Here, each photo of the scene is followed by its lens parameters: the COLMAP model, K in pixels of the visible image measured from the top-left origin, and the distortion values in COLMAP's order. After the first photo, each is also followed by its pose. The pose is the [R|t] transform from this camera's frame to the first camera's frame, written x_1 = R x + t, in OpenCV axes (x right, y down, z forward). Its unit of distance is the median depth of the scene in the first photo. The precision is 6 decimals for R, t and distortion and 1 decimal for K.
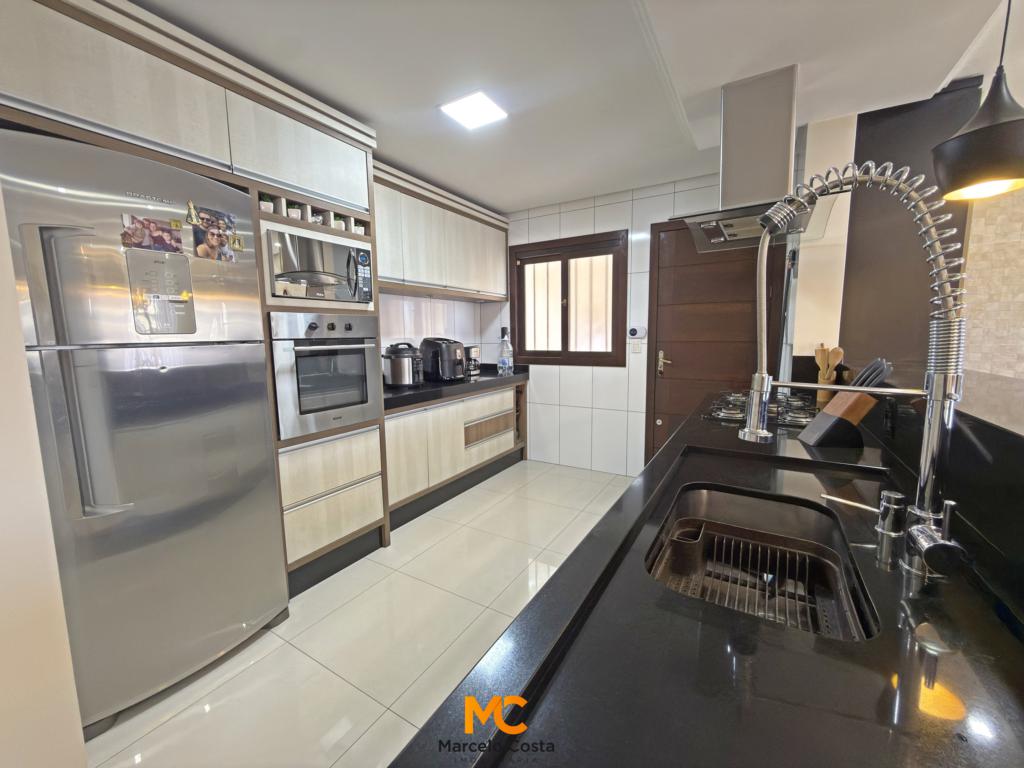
lens RADIAL K [[405.2, 0, 512.0], [0, 405.2, 385.0], [0, 0, 1]] dist [-0.001578, 0.000017]
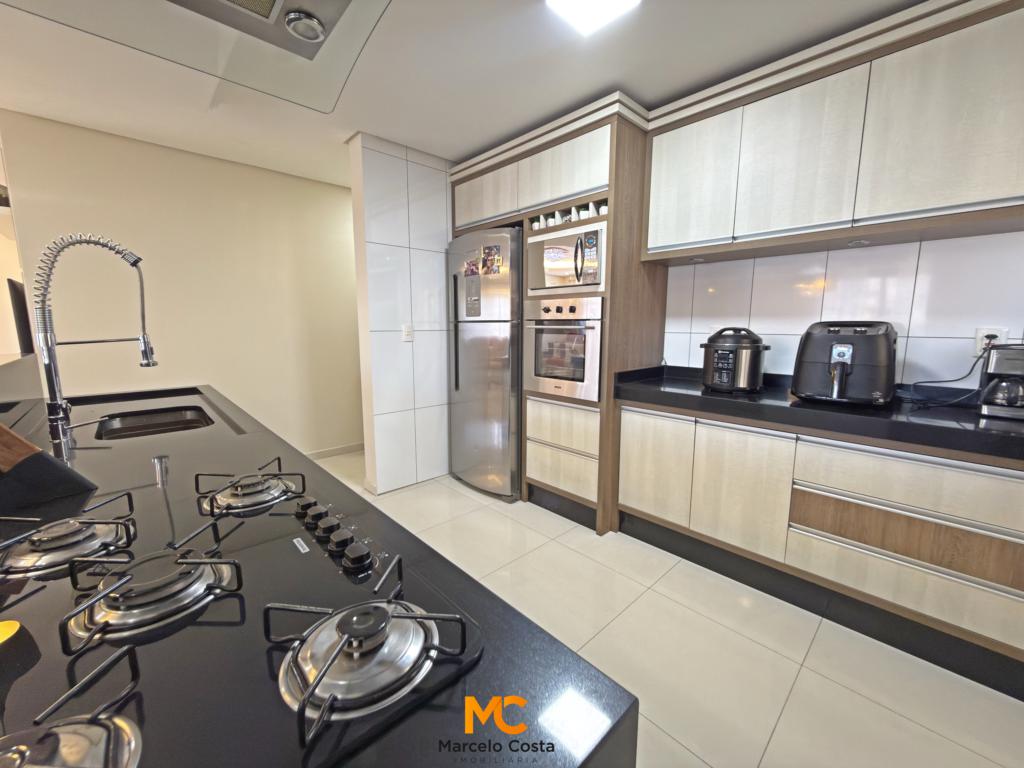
lens RADIAL K [[405.2, 0, 510.0], [0, 405.2, 381.4], [0, 0, 1]] dist [-0.001578, 0.000017]
pose [[-0.262426, 0.153982, -0.952587, 0.695250], [-0.115173, 0.975131, 0.189355, -0.135986], [0.958054, 0.159404, -0.238165, 1.088273]]
